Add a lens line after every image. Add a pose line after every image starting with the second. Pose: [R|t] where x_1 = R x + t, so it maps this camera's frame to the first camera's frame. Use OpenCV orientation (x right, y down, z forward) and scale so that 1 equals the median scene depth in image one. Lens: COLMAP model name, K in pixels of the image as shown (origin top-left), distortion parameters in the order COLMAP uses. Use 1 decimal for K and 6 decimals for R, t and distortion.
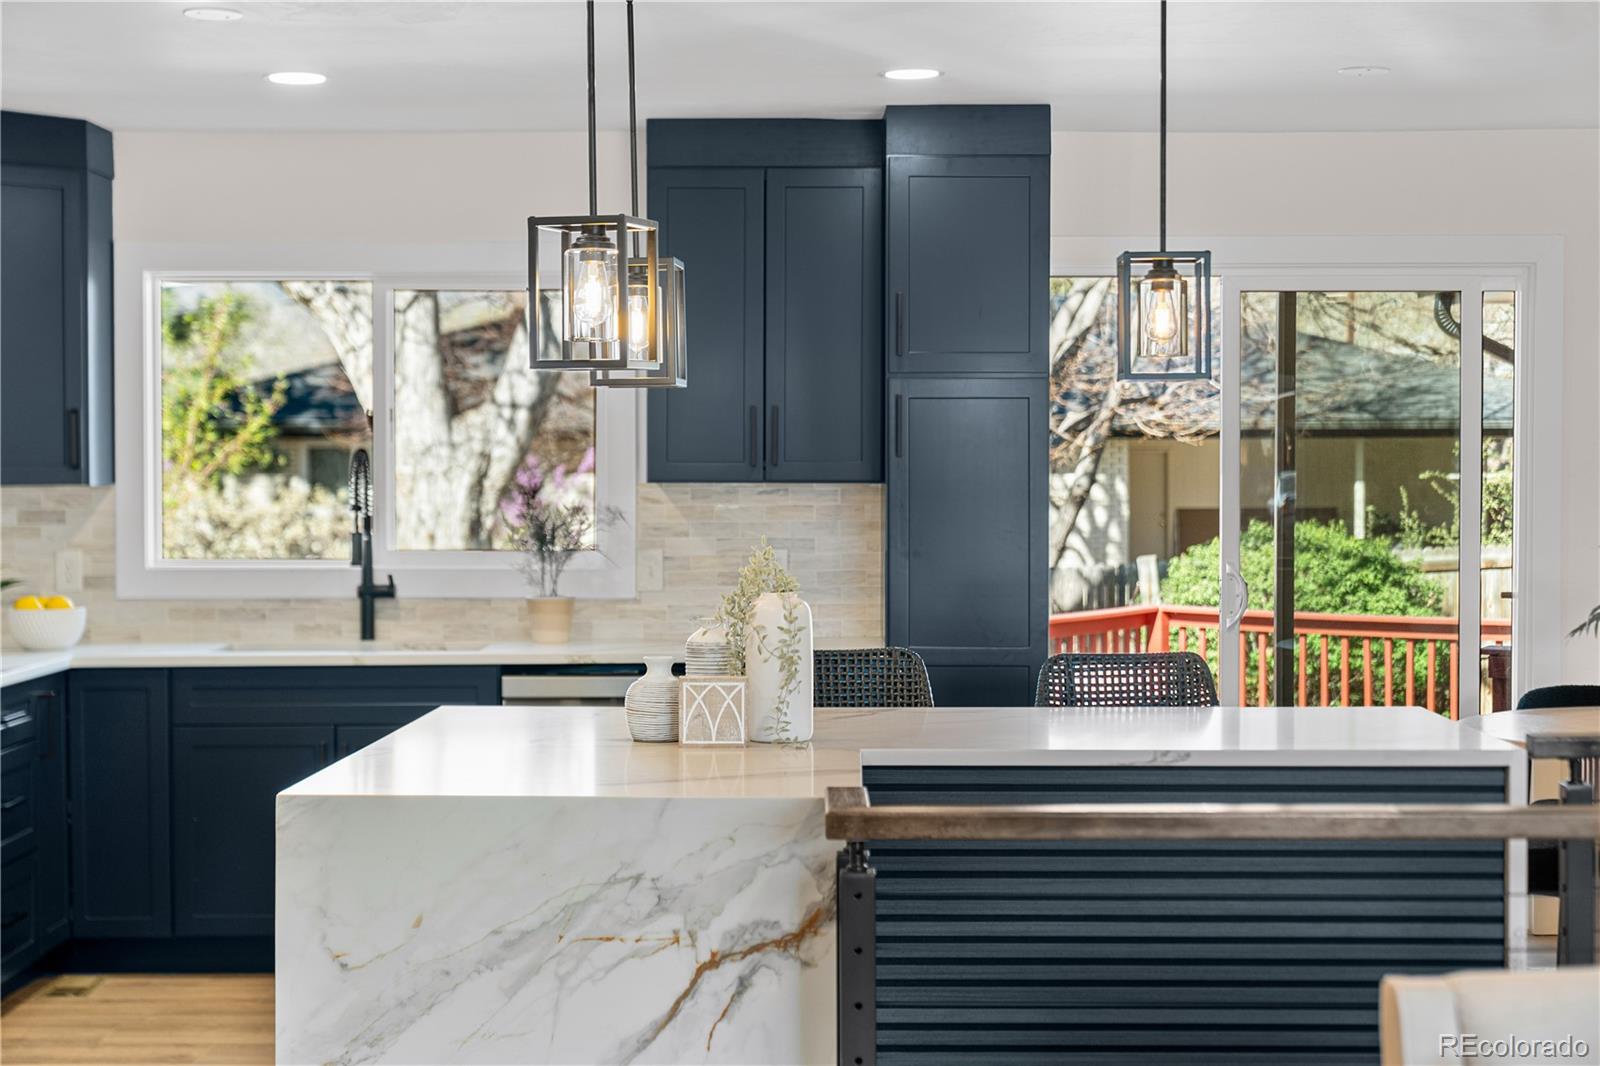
lens RADIAL K [[2740.0, 0, 797.6], [0, 2740.0, 527.0], [0, 0, 1]] dist [-0.015710, 0.000000]
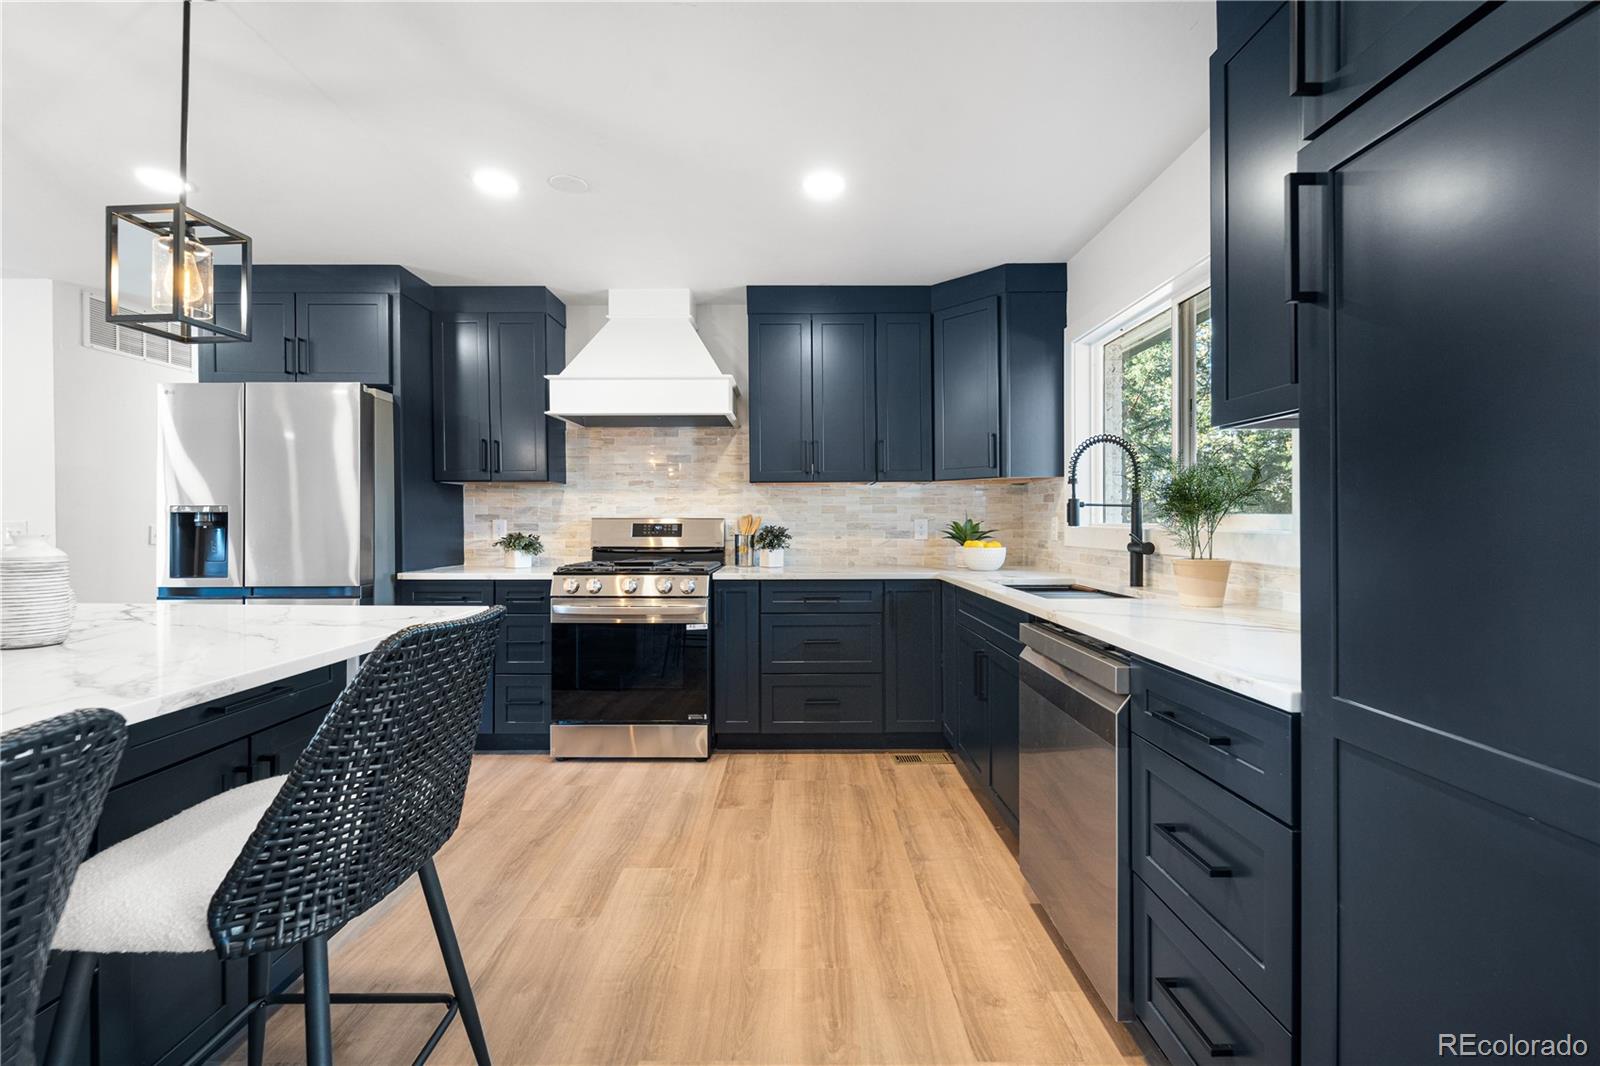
lens RADIAL K [[657.3, 0, 778.9], [0, 657.3, 518.6], [0, 0, 1]] dist [0.000016, -0.003039]
pose [[0.009211, -0.001620, -0.999956, 0.144521], [-0.023842, 0.999714, -0.001839, 0.014312], [0.999673, 0.023857, 0.009170, 0.830584]]
